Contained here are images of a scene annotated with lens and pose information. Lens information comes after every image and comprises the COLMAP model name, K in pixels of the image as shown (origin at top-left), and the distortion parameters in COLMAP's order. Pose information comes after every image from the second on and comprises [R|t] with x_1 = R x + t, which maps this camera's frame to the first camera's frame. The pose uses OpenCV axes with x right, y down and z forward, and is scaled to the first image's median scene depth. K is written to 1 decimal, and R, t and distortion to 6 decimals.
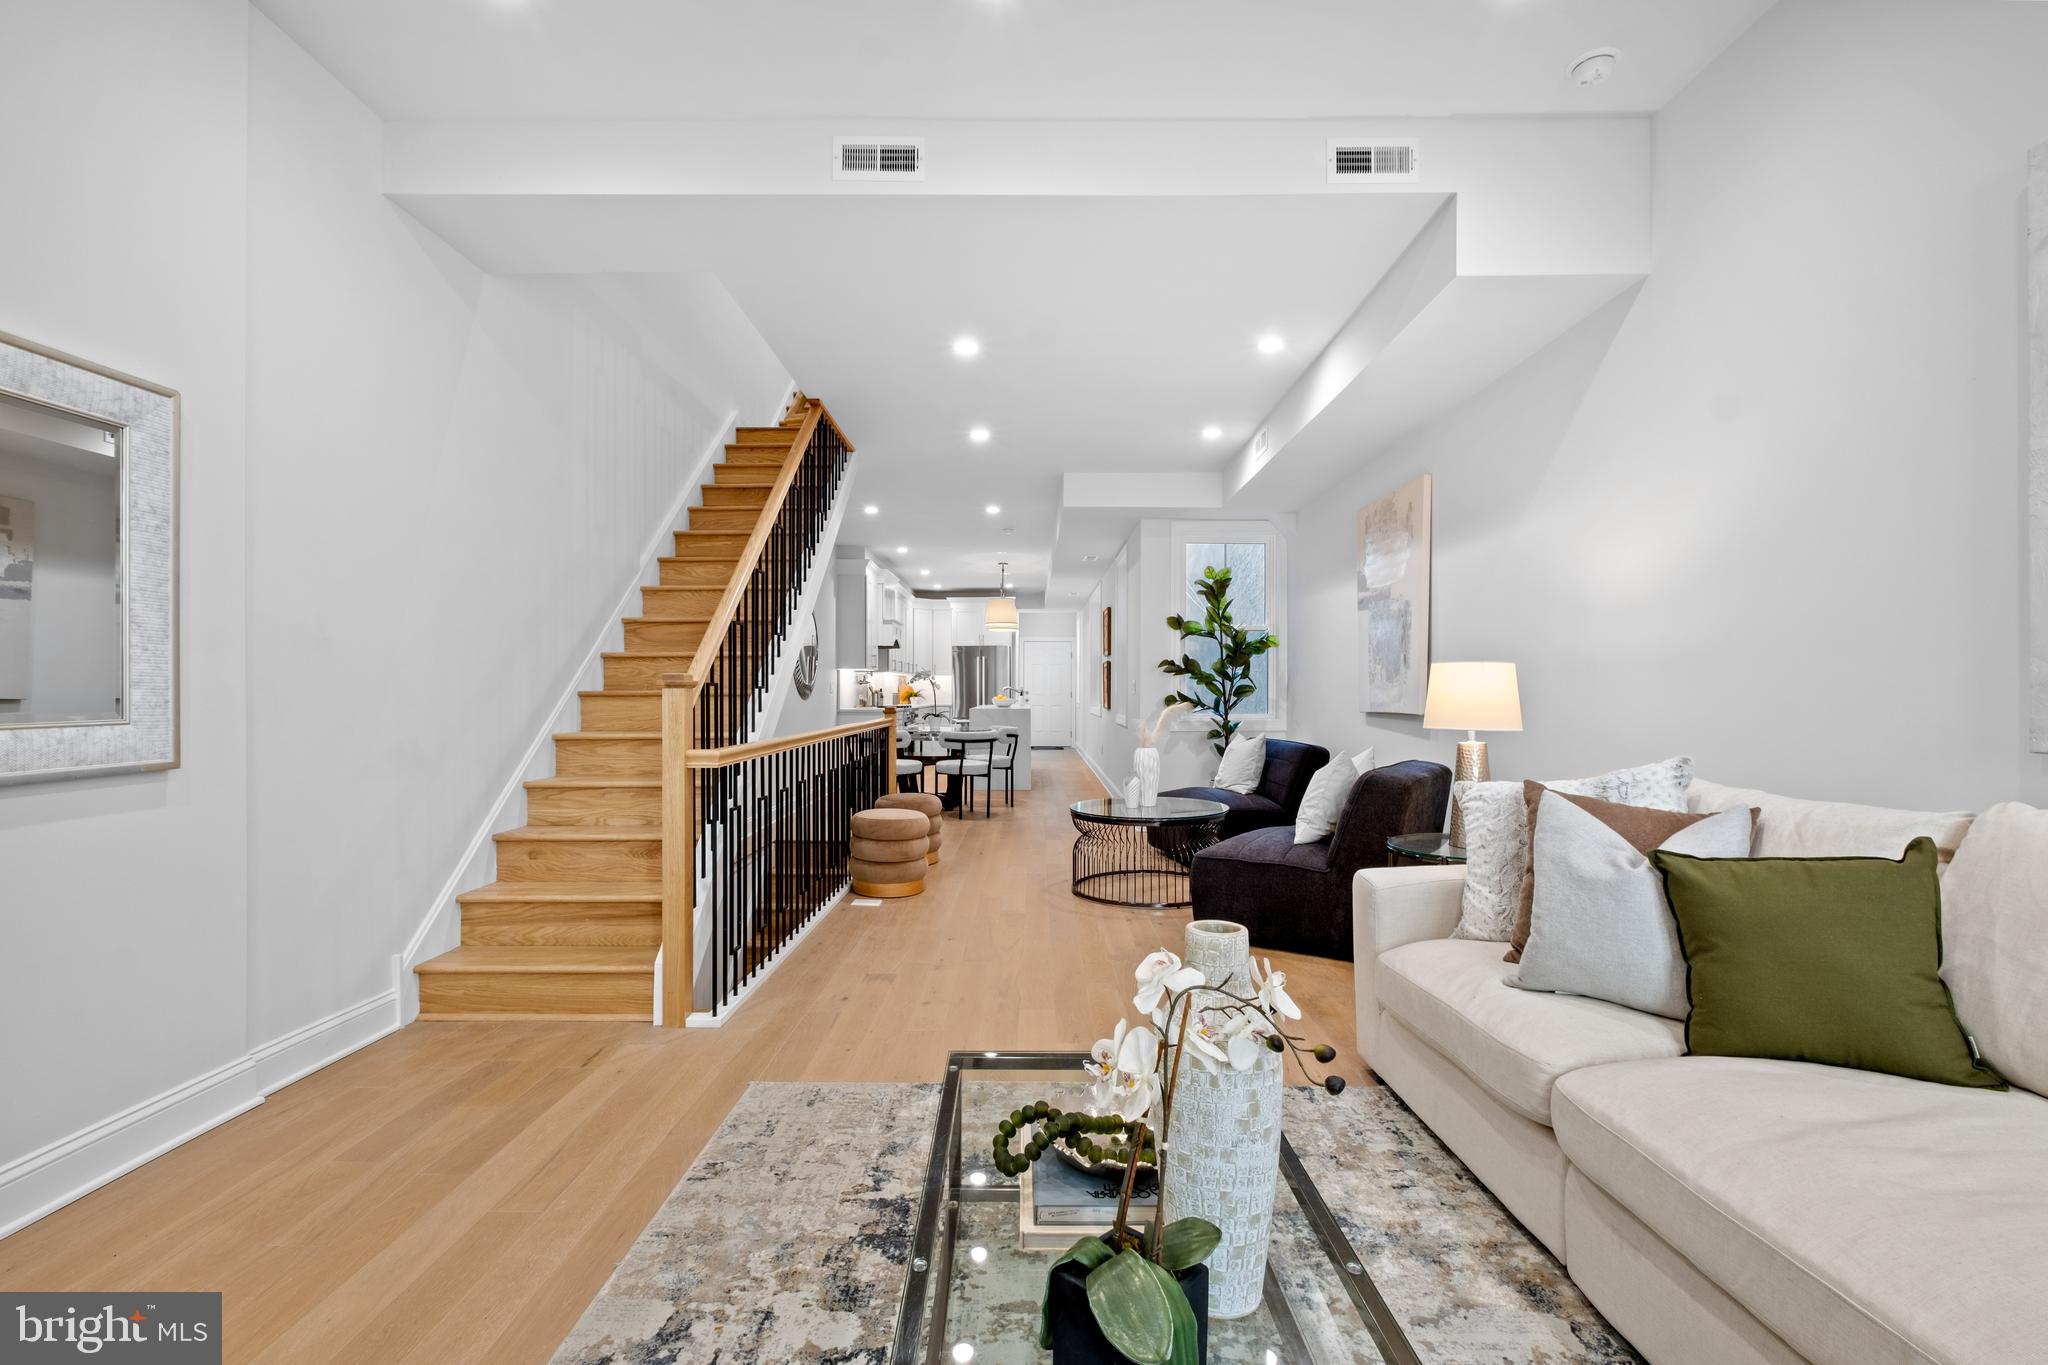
lens RADIAL K [[891.9, 0, 1016.7], [0, 891.9, 677.6], [0, 0, 1]] dist [-0.000187, -0.000407]
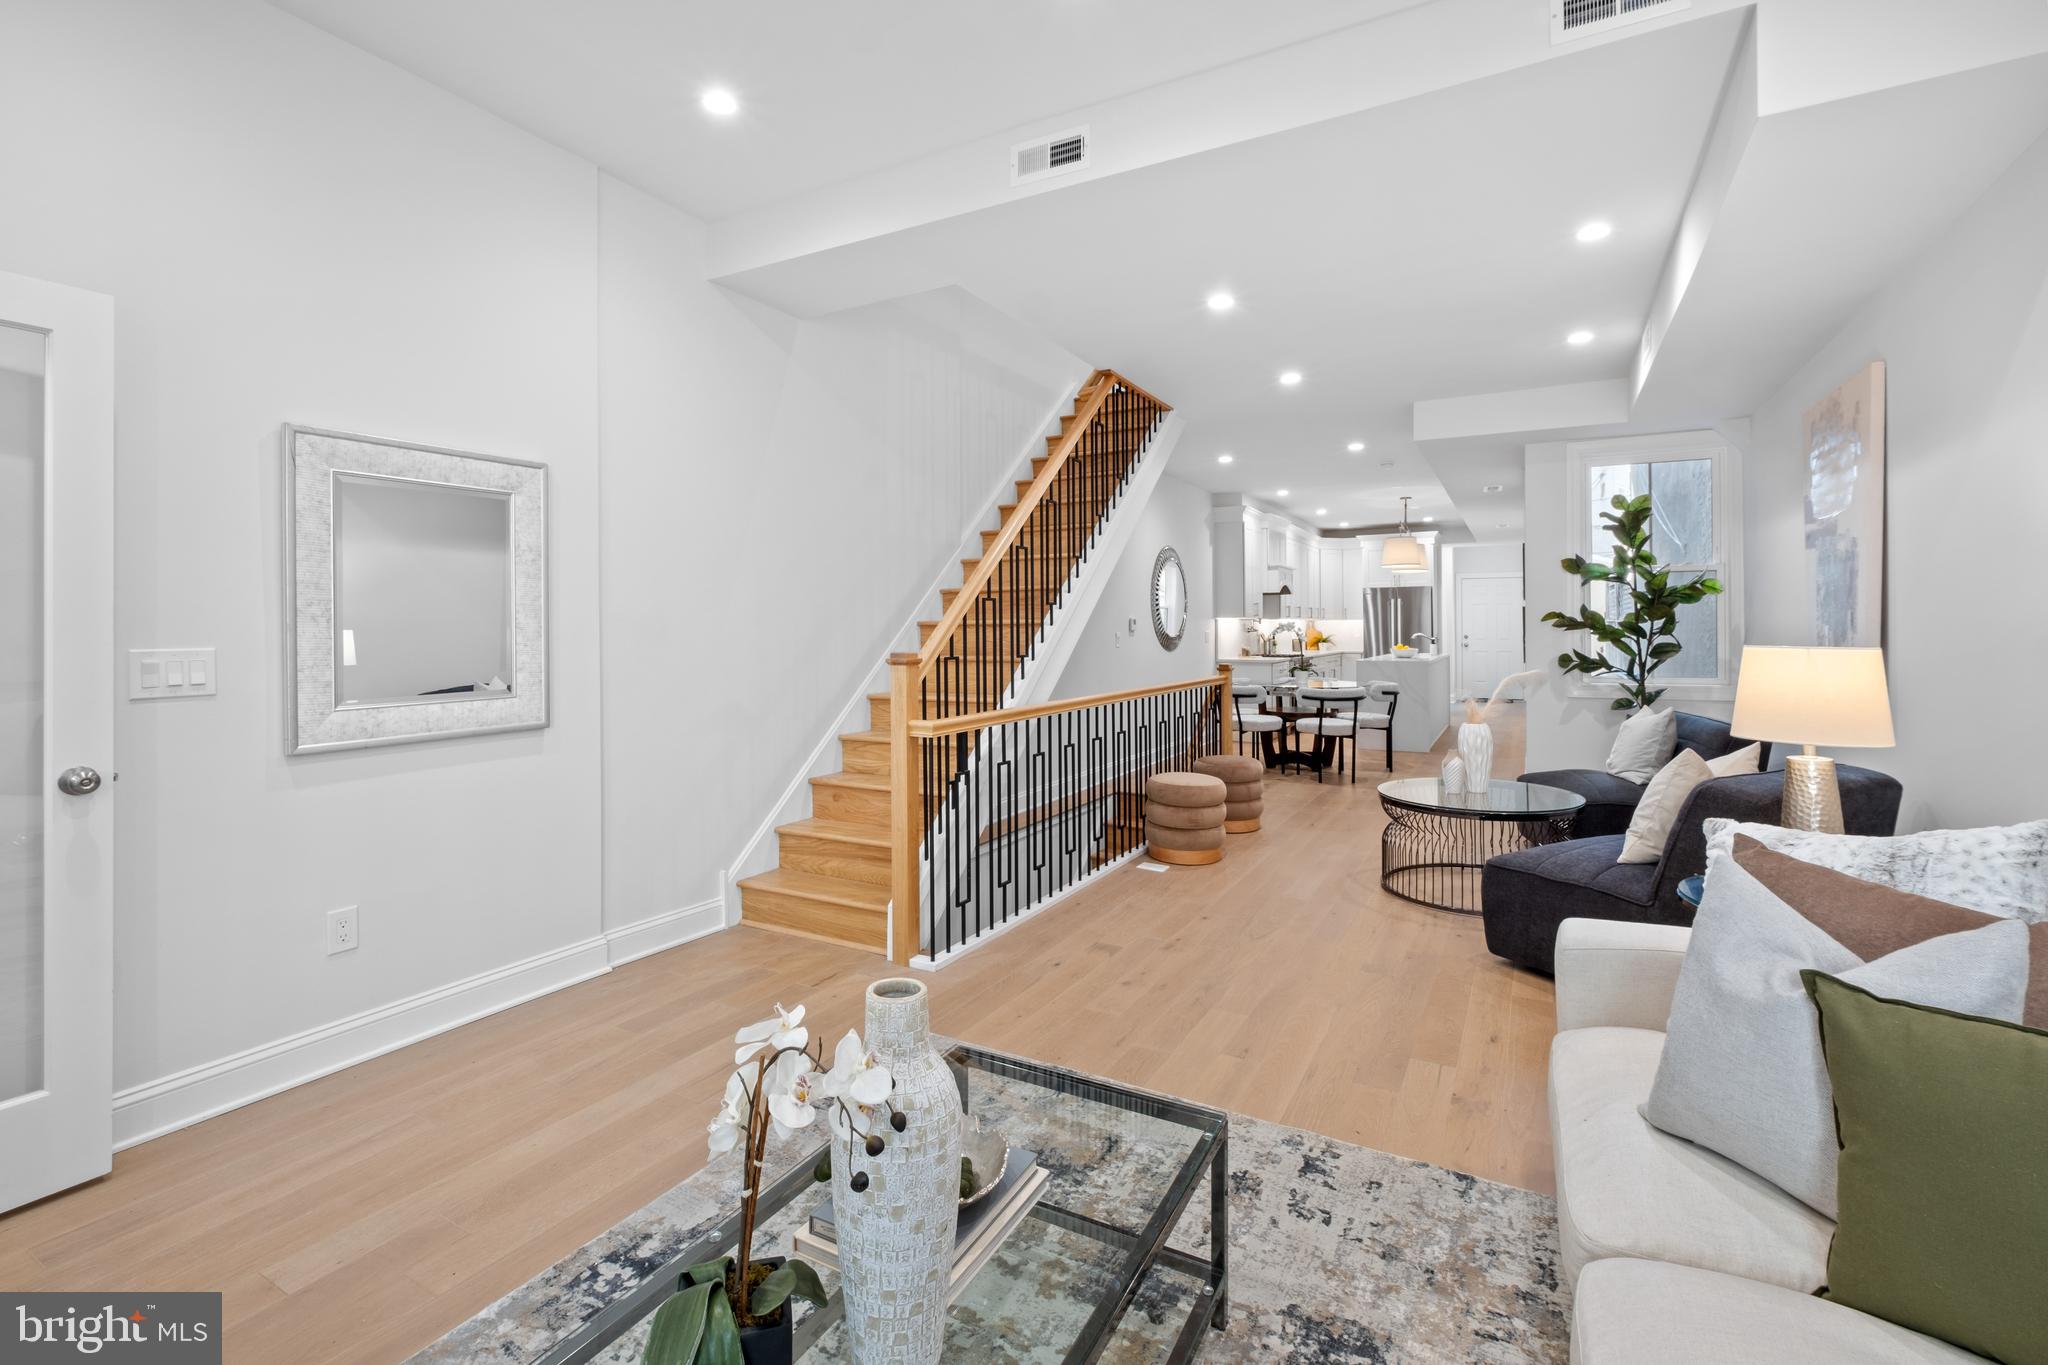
lens RADIAL K [[901.9, 0, 1028.1], [0, 901.9, 610.3], [0, 0, 1]] dist [-0.000016, -0.000404]
pose [[0.880400, -0.013498, -0.474040, 0.179476], [0.011789, 0.999909, -0.006578, -0.028628], [0.474086, 0.000203, 0.880479, 0.039664]]
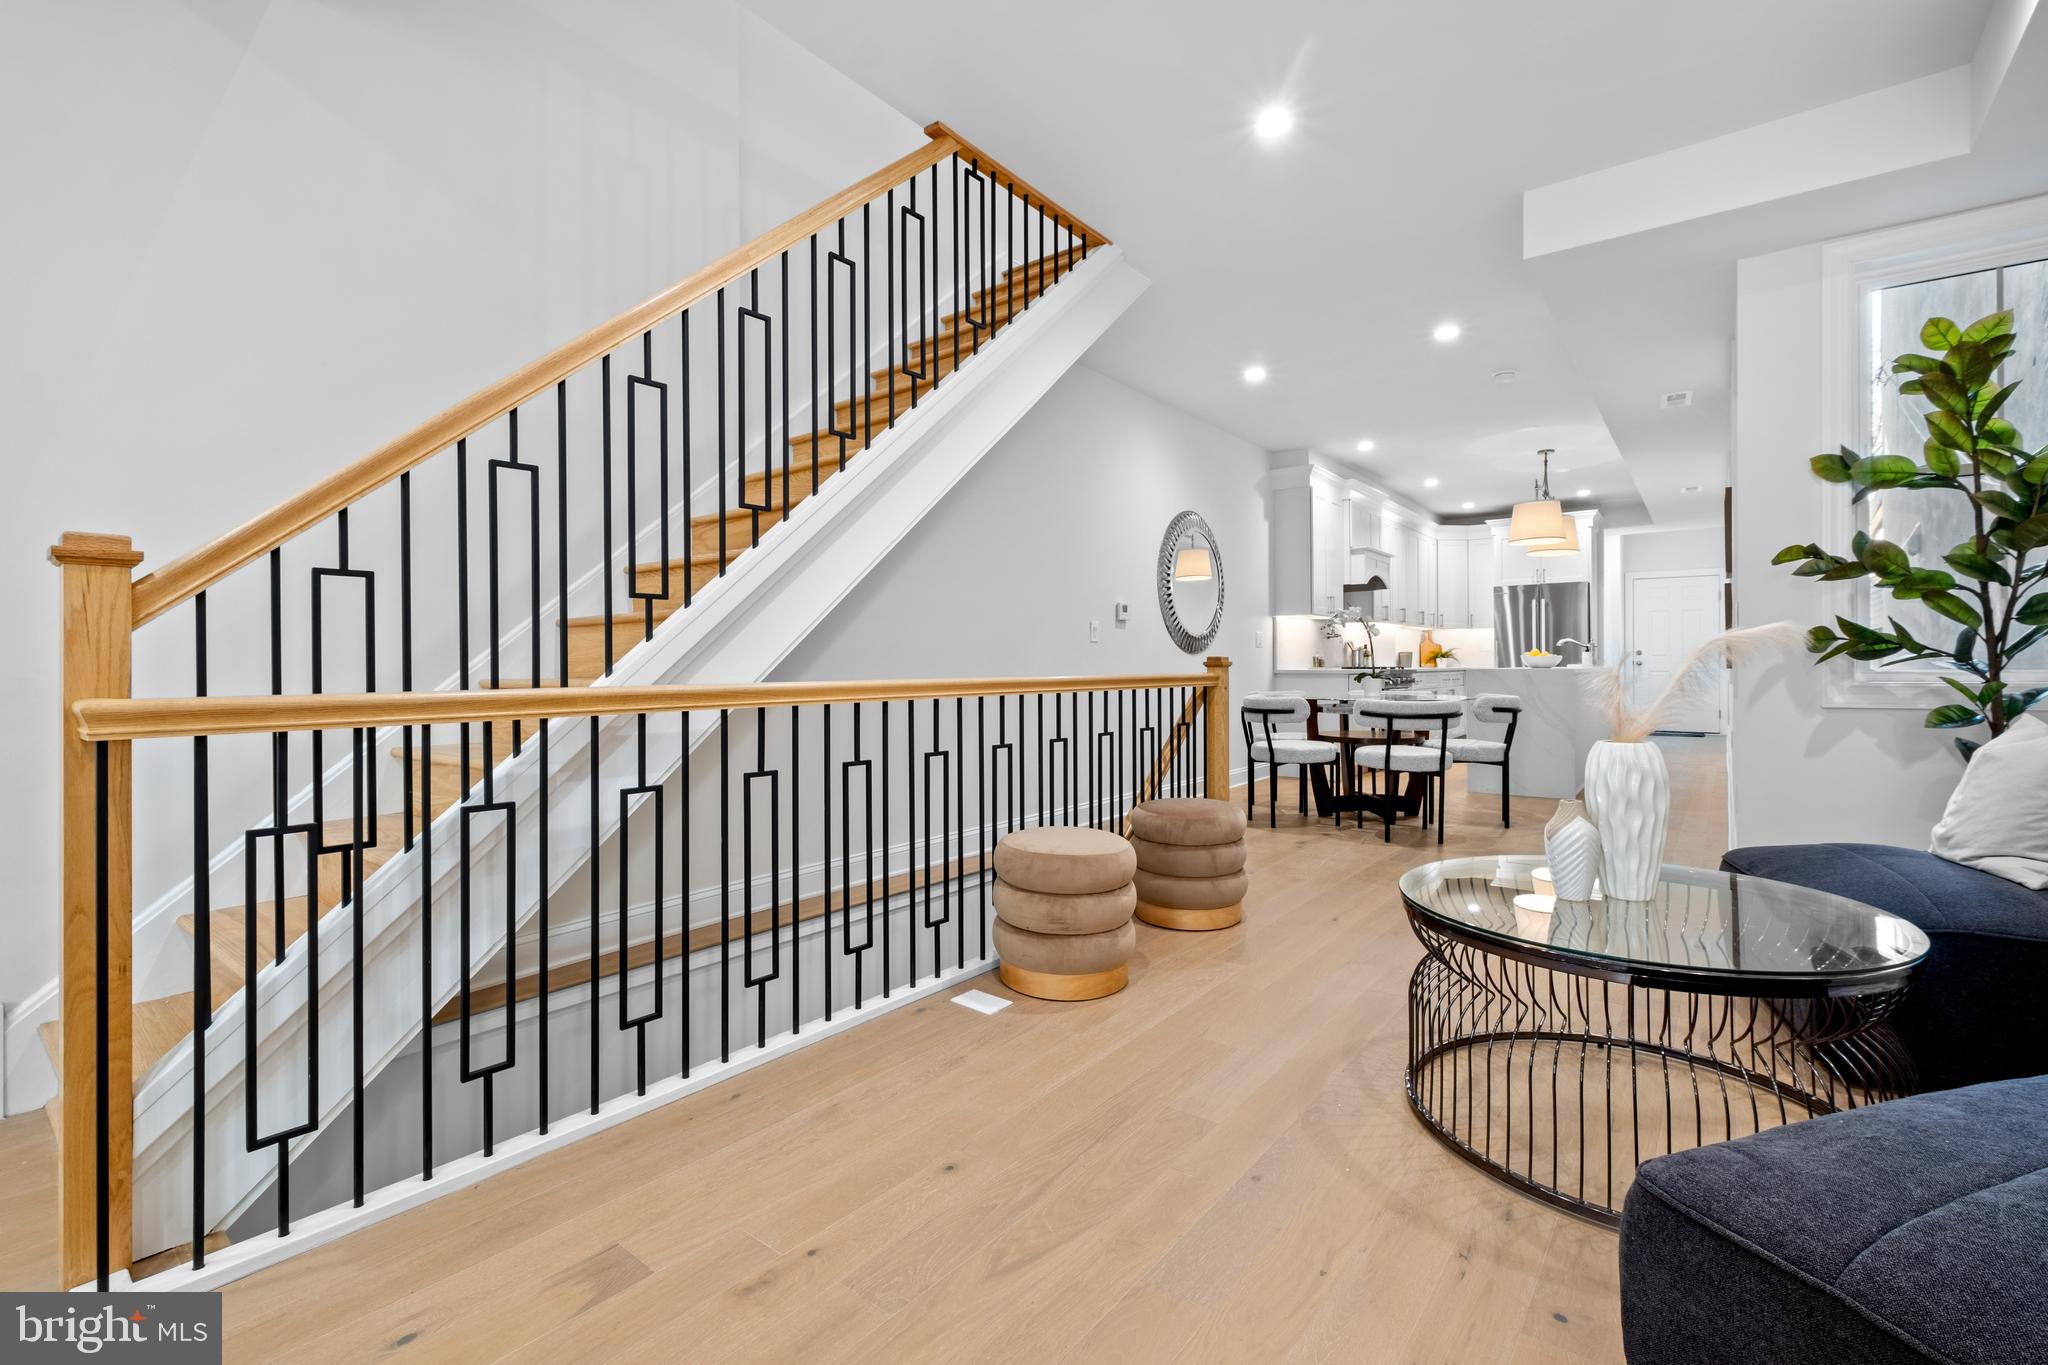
lens RADIAL K [[890.3, 0, 1026.0], [0, 890.3, 651.8], [0, 0, 1]] dist [-0.001496, -0.000569]
pose [[0.795650, -0.011203, -0.605653, 0.171971], [0.012903, 0.999916, -0.001545, 0.038003], [0.605619, -0.006585, 0.795727, 0.549332]]
